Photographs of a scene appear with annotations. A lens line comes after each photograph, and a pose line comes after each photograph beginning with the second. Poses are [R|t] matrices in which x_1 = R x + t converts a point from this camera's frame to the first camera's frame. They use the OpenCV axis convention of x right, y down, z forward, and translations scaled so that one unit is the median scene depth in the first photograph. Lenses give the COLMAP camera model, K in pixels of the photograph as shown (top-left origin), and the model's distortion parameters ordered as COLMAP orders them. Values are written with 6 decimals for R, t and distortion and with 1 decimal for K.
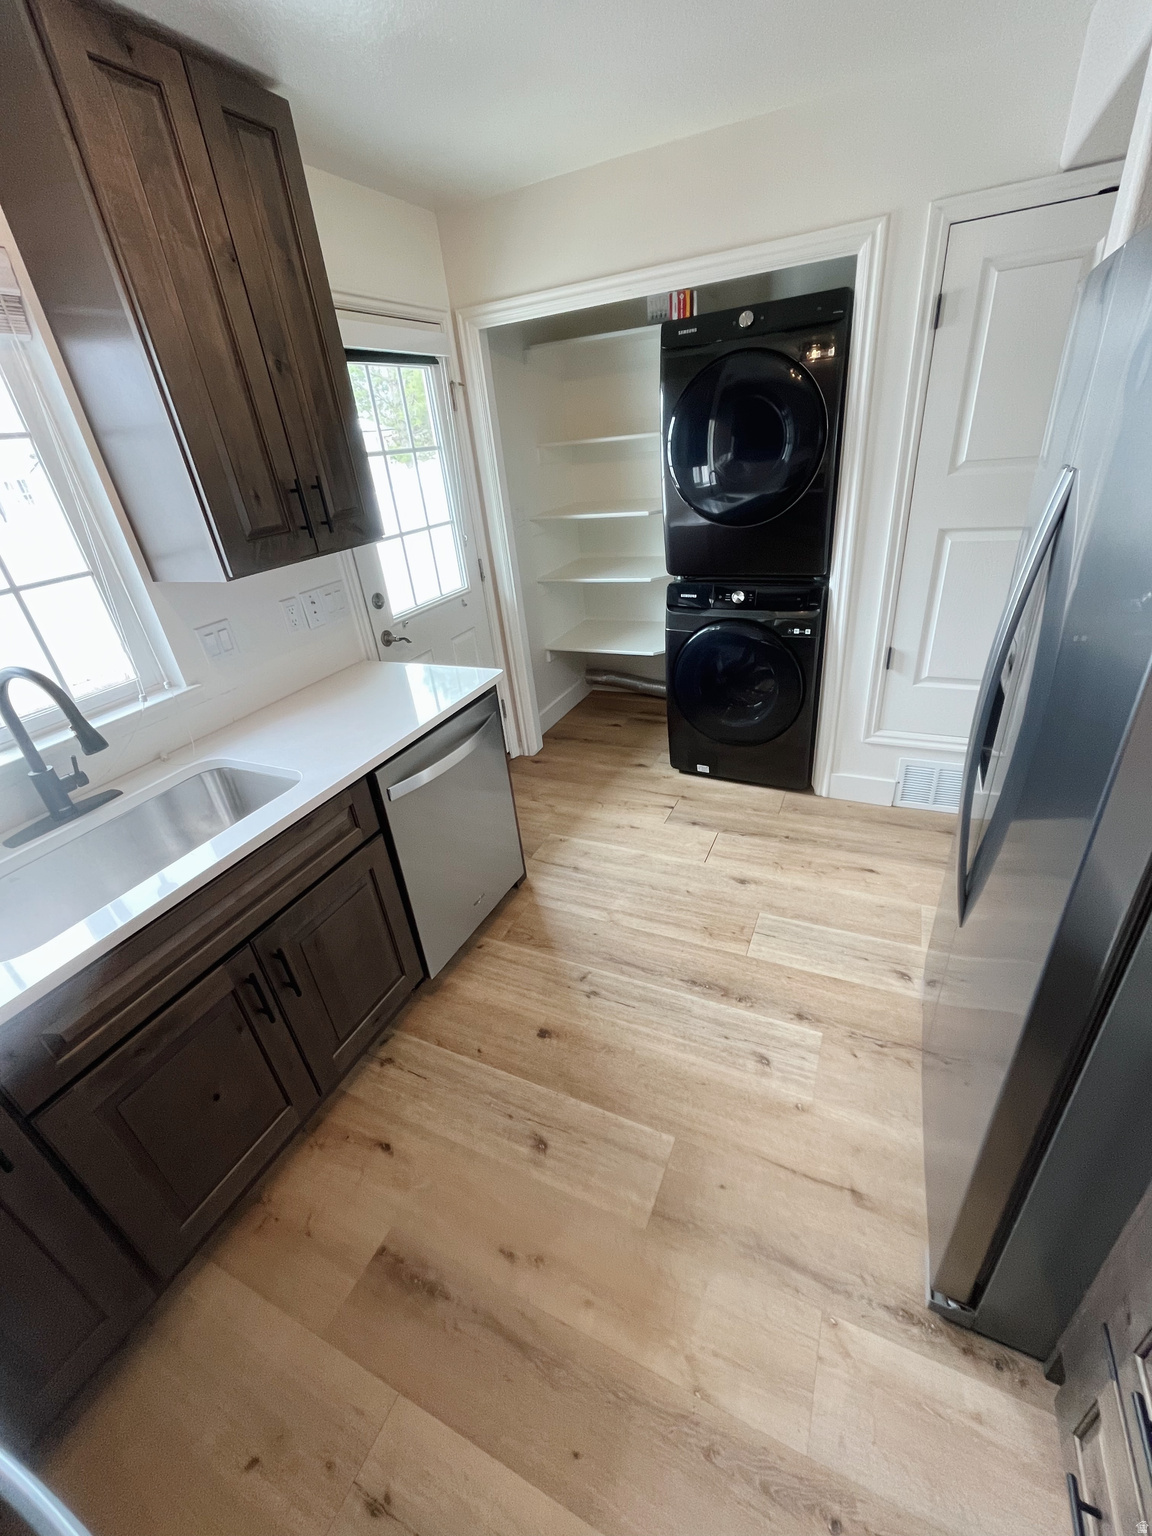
lens RADIAL K [[625.1, 0, 574.8], [0, 625.1, 766.1], [0, 0, 1]] dist [-0.001899, -0.000252]
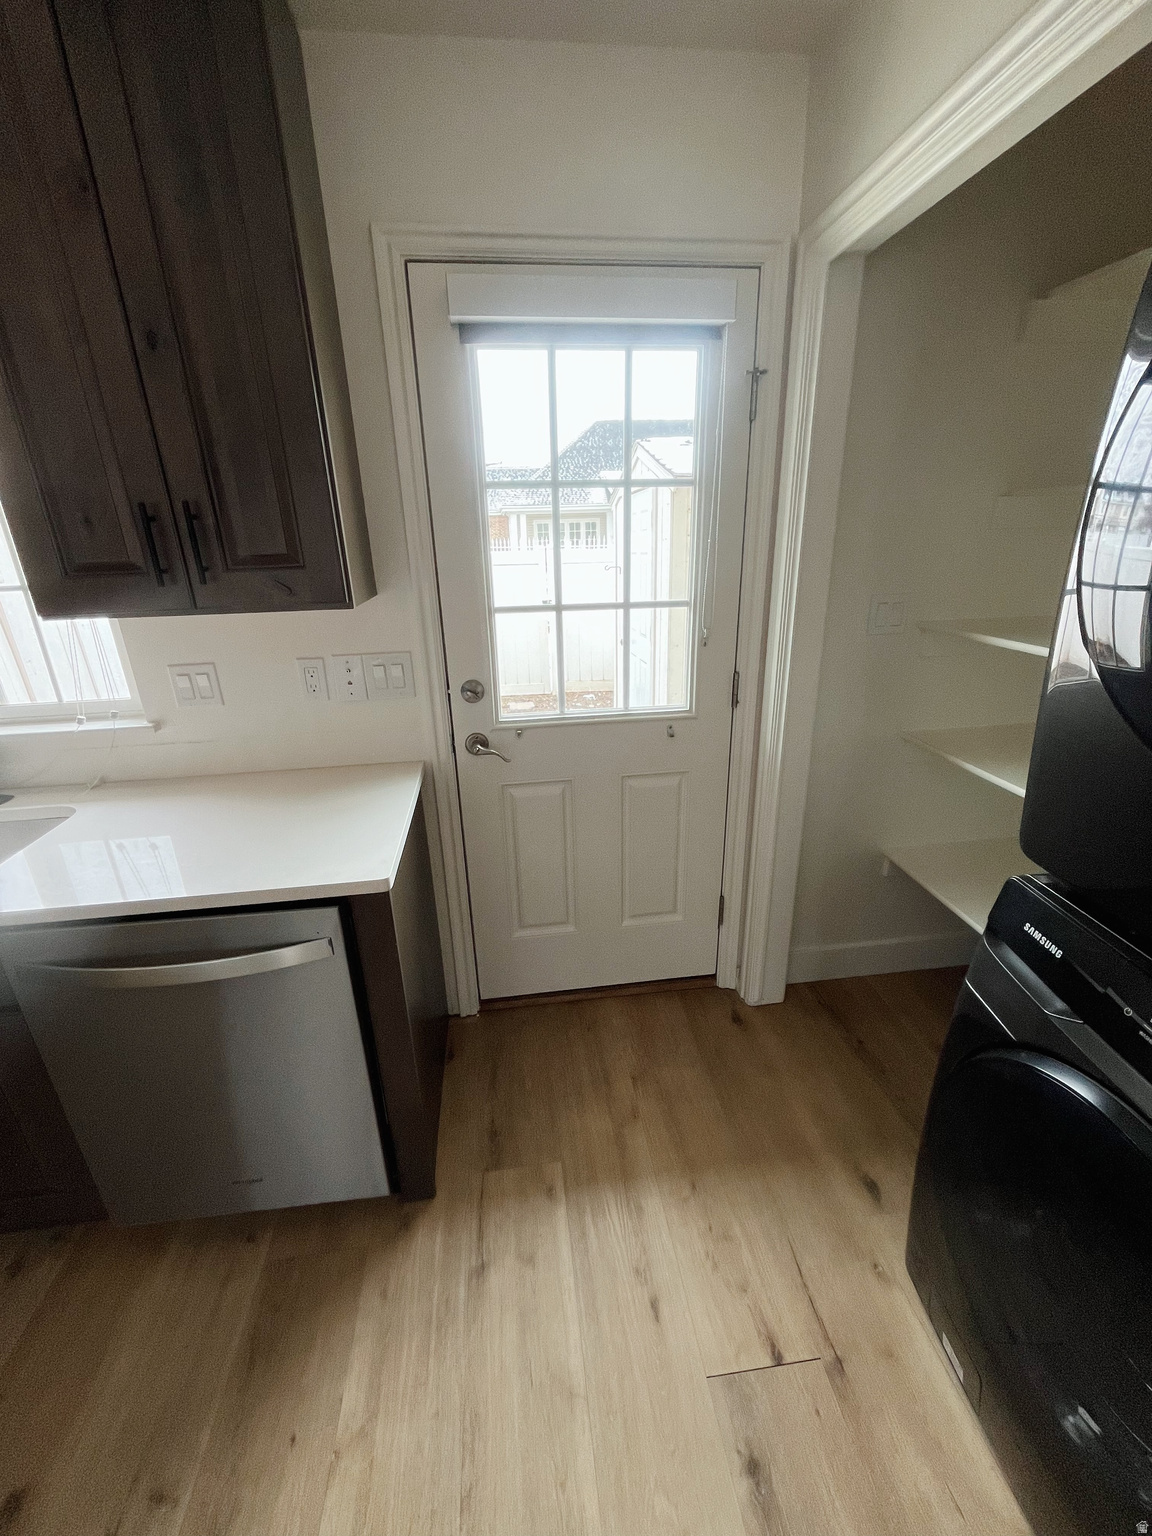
lens RADIAL K [[625.1, 0, 574.8], [0, 625.1, 766.1], [0, 0, 1]] dist [-0.001899, -0.000252]
pose [[0.533238, 0.368490, -0.761494, 0.386153], [-0.417327, 0.897577, 0.142107, -0.430604], [0.735864, 0.242015, 0.632403, 0.856586]]
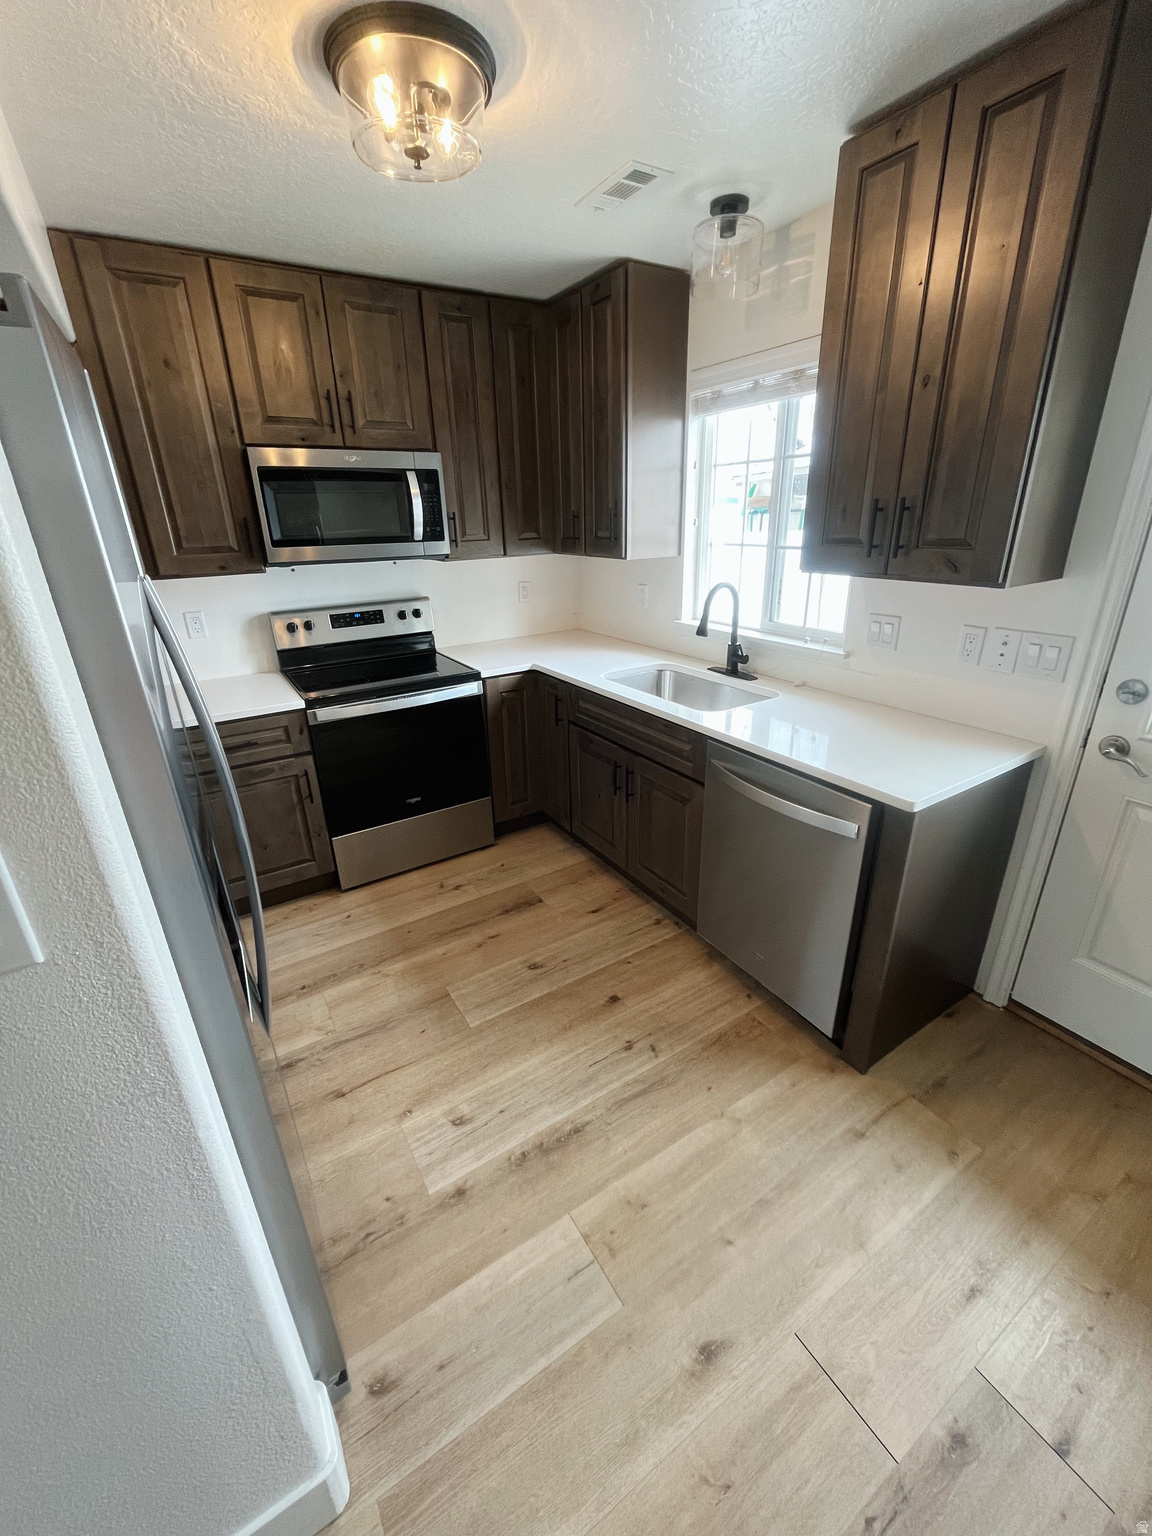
lens RADIAL K [[625.1, 0, 574.8], [0, 625.1, 766.1], [0, 0, 1]] dist [-0.001899, -0.000252]
pose [[-0.535782, 0.418458, -0.733369, 0.633877], [-0.324997, 0.699433, 0.636530, -0.555644], [0.779303, 0.579384, -0.238746, 0.963983]]
